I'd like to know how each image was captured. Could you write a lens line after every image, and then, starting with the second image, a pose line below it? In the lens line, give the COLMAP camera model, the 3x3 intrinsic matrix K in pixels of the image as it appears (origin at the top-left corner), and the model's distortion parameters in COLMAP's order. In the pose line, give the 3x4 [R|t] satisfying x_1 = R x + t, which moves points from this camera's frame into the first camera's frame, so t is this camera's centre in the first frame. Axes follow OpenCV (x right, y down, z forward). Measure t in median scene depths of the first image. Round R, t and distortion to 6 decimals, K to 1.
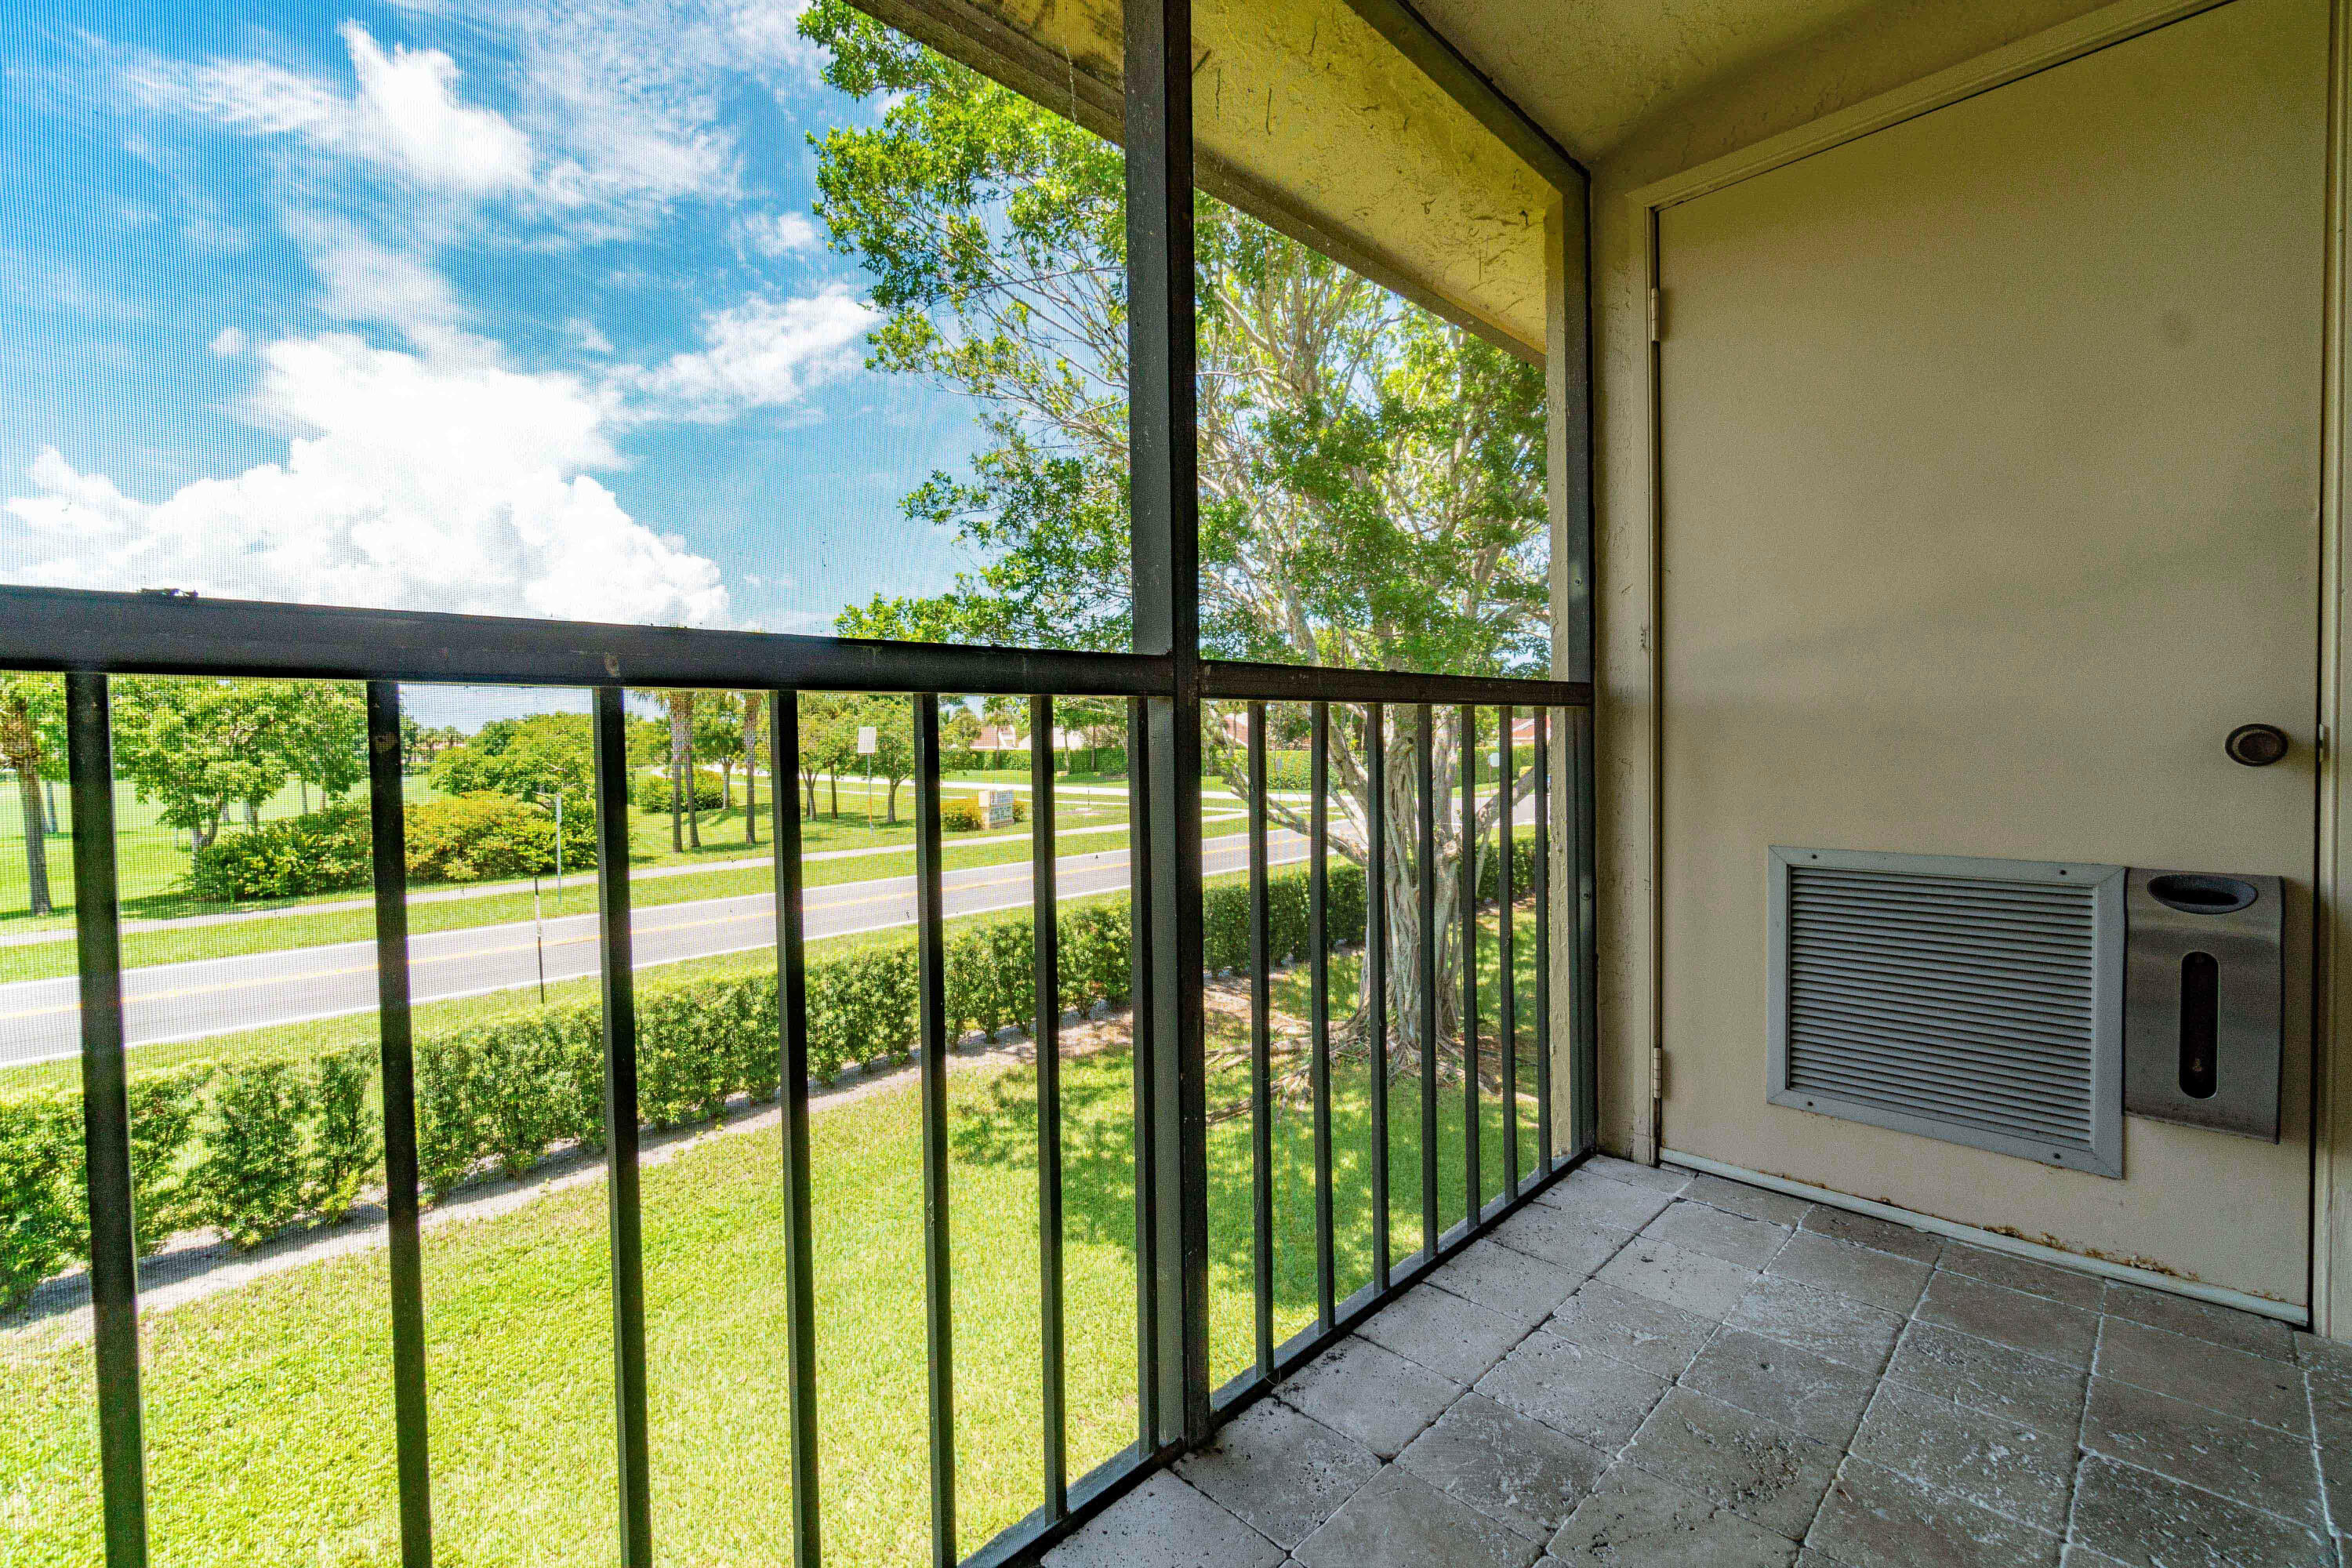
lens RADIAL K [[1002.2, 0, 1158.6], [0, 1002.2, 767.7], [0, 0, 1]] dist [-0.008413, -0.000031]
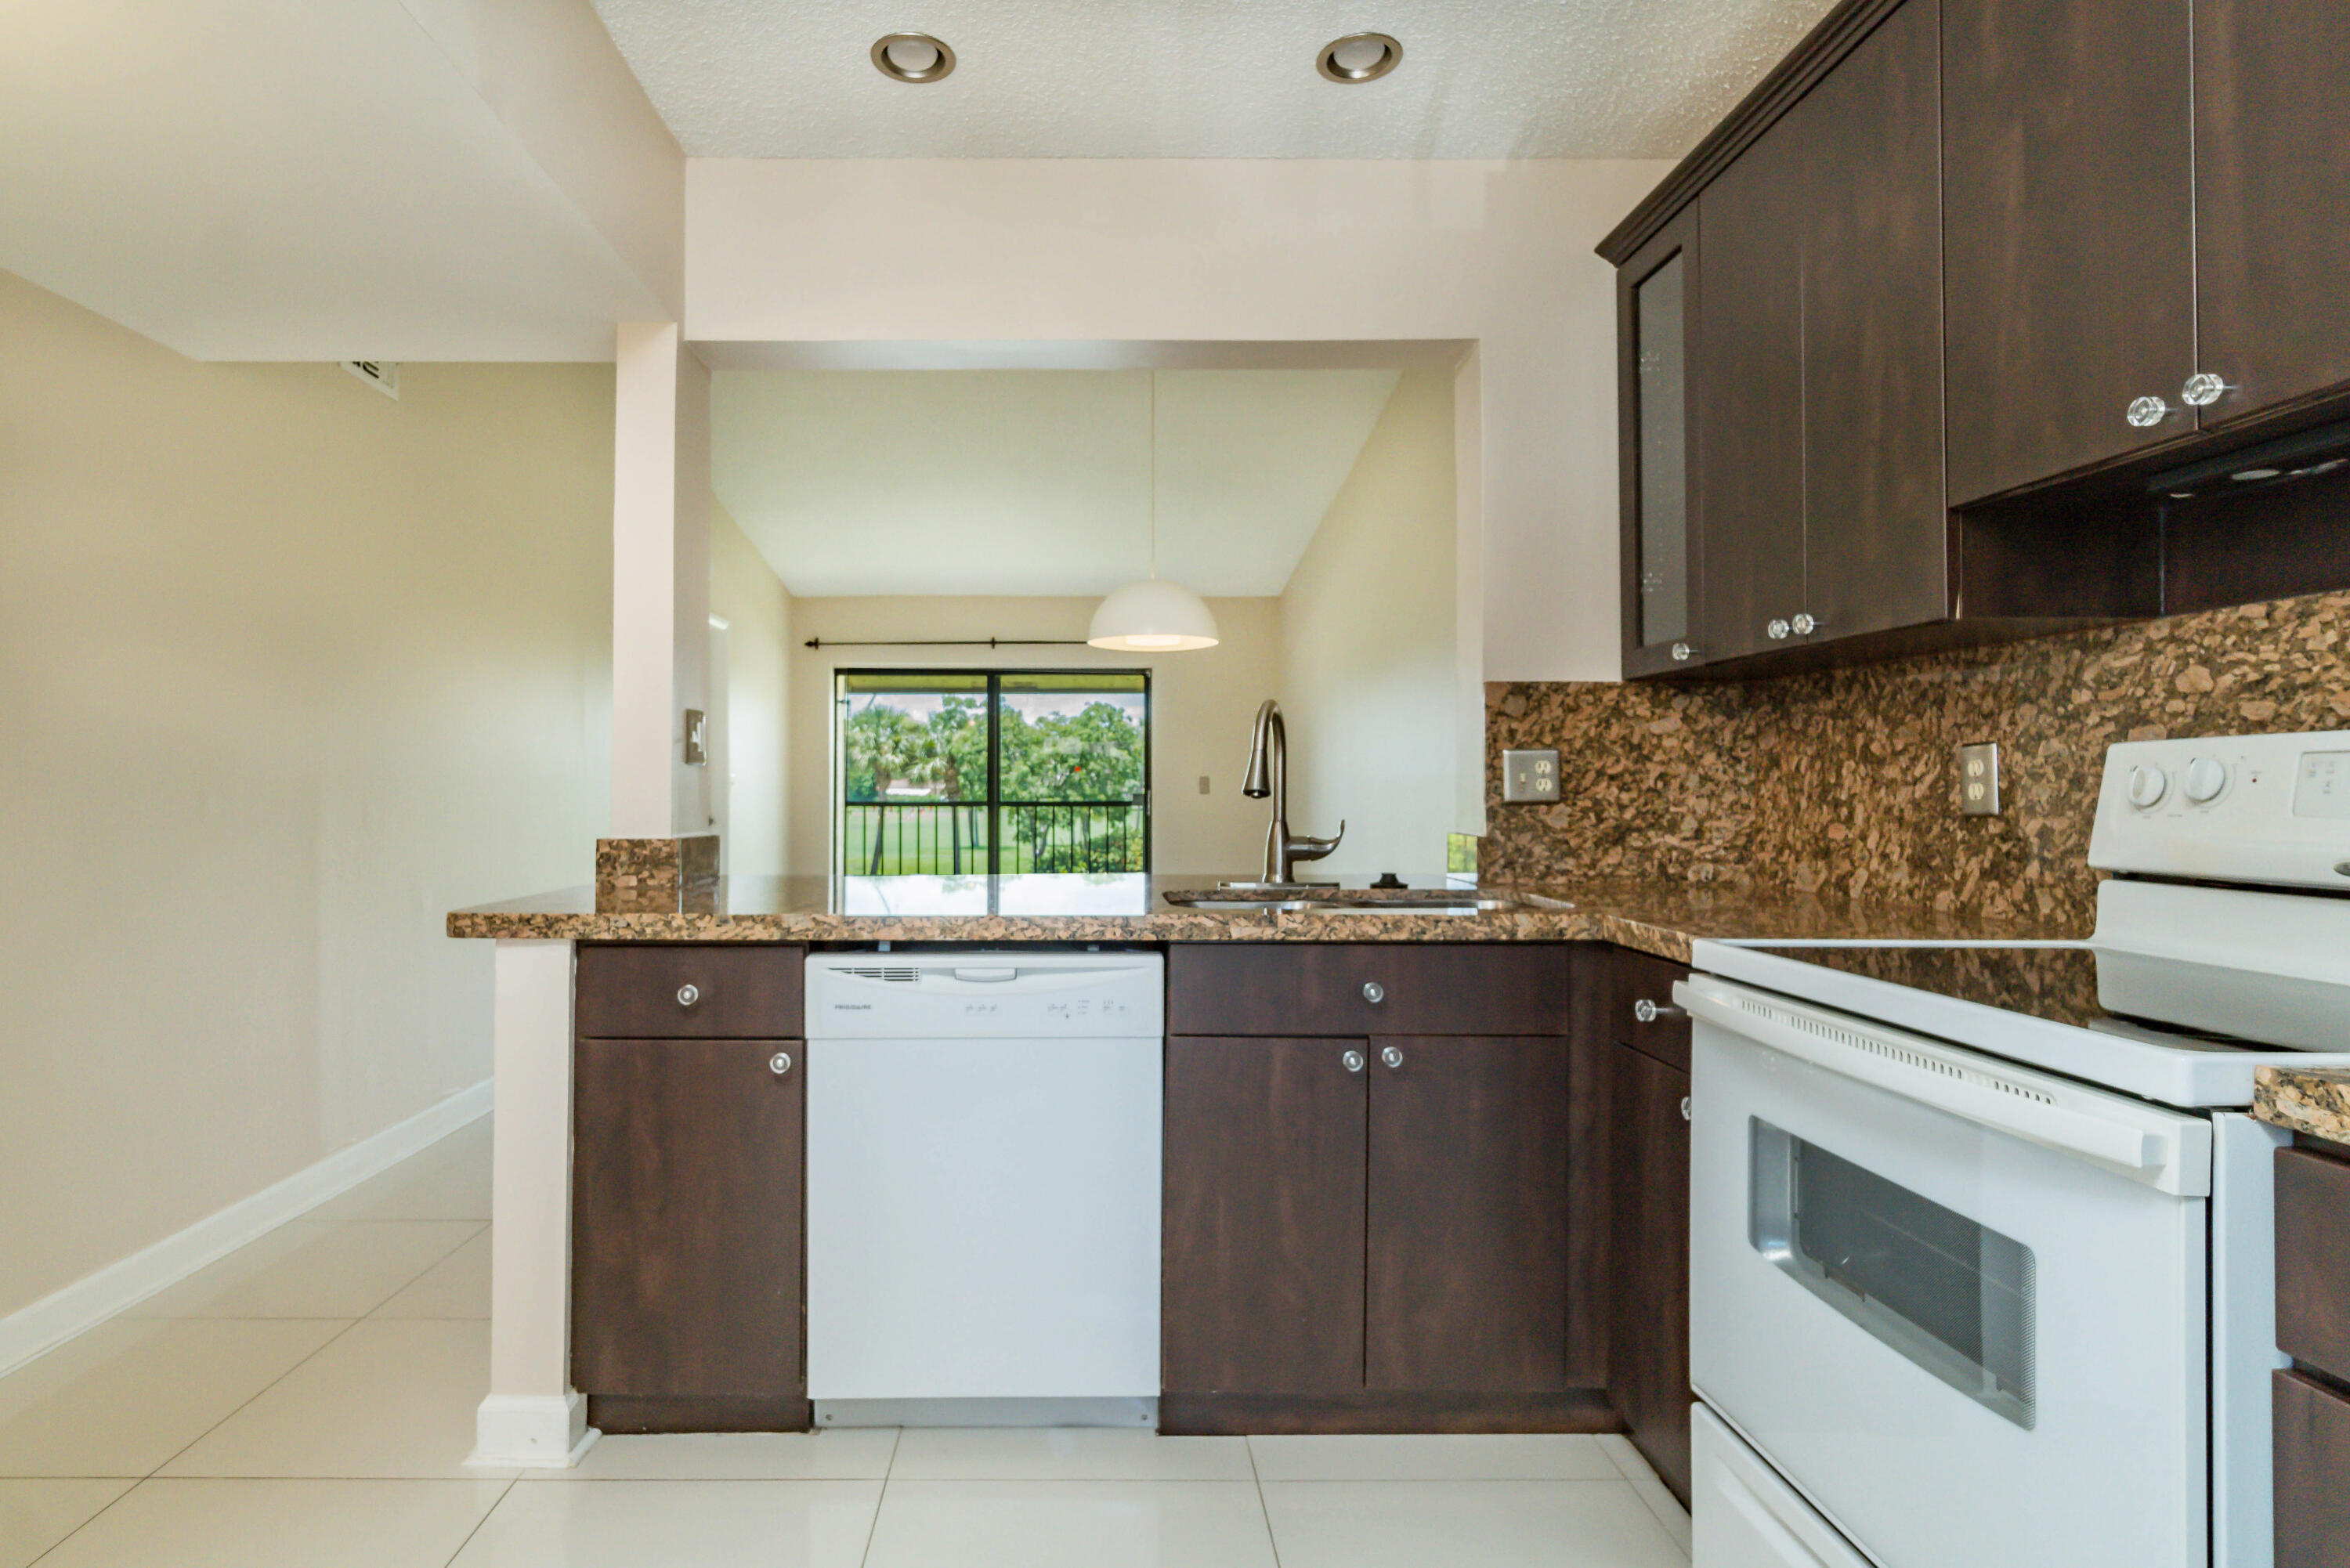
lens RADIAL K [[1237.4, 0, 1079.1], [0, 1237.4, 785.0], [0, 0, 1]] dist [-0.000378, -0.000590]
pose [[0.717628, 0.012713, -0.696311, 0.662782], [-0.027341, 0.999577, -0.009928, -0.016956], [0.695890, 0.026162, 0.717672, -0.487139]]
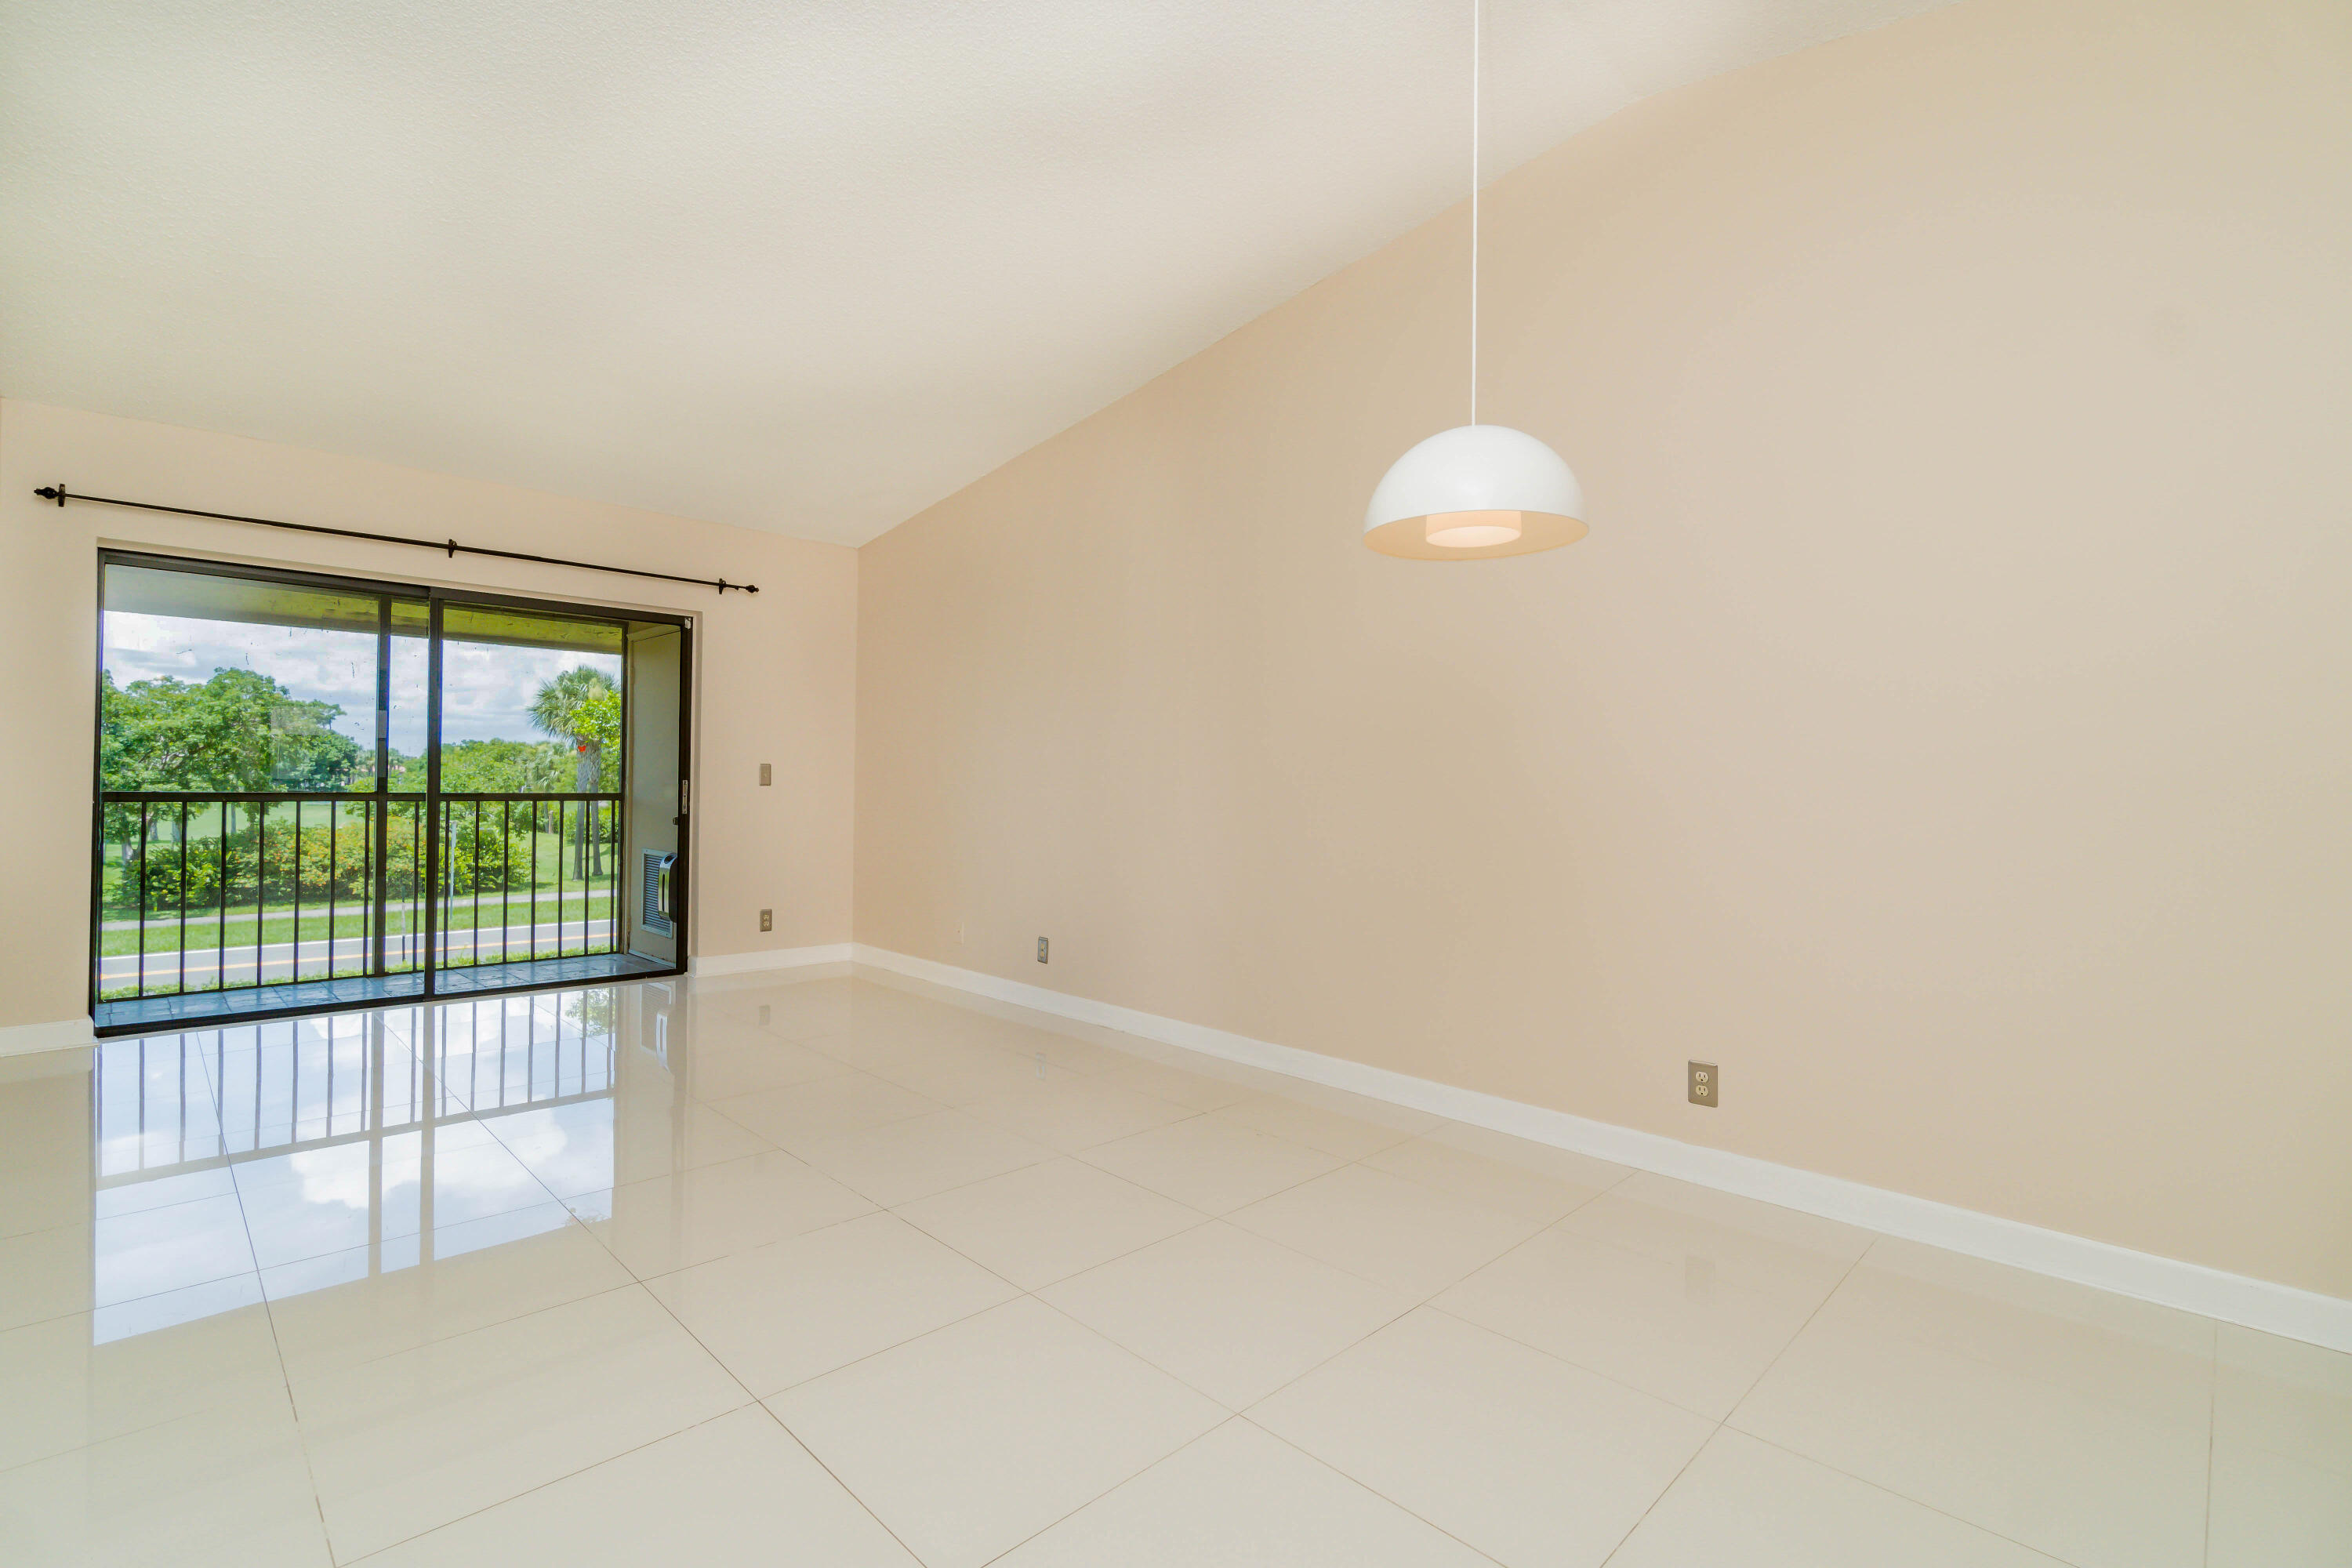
lens RADIAL K [[1058.7, 0, 1161.3], [0, 1058.7, 777.4], [0, 0, 1]] dist [-0.013508, 0.000040]
pose [[0.999509, 0.028978, 0.011926, 0.368740], [-0.028568, 0.999040, -0.033218, -0.013677], [-0.012877, 0.032861, 0.999377, -0.396183]]
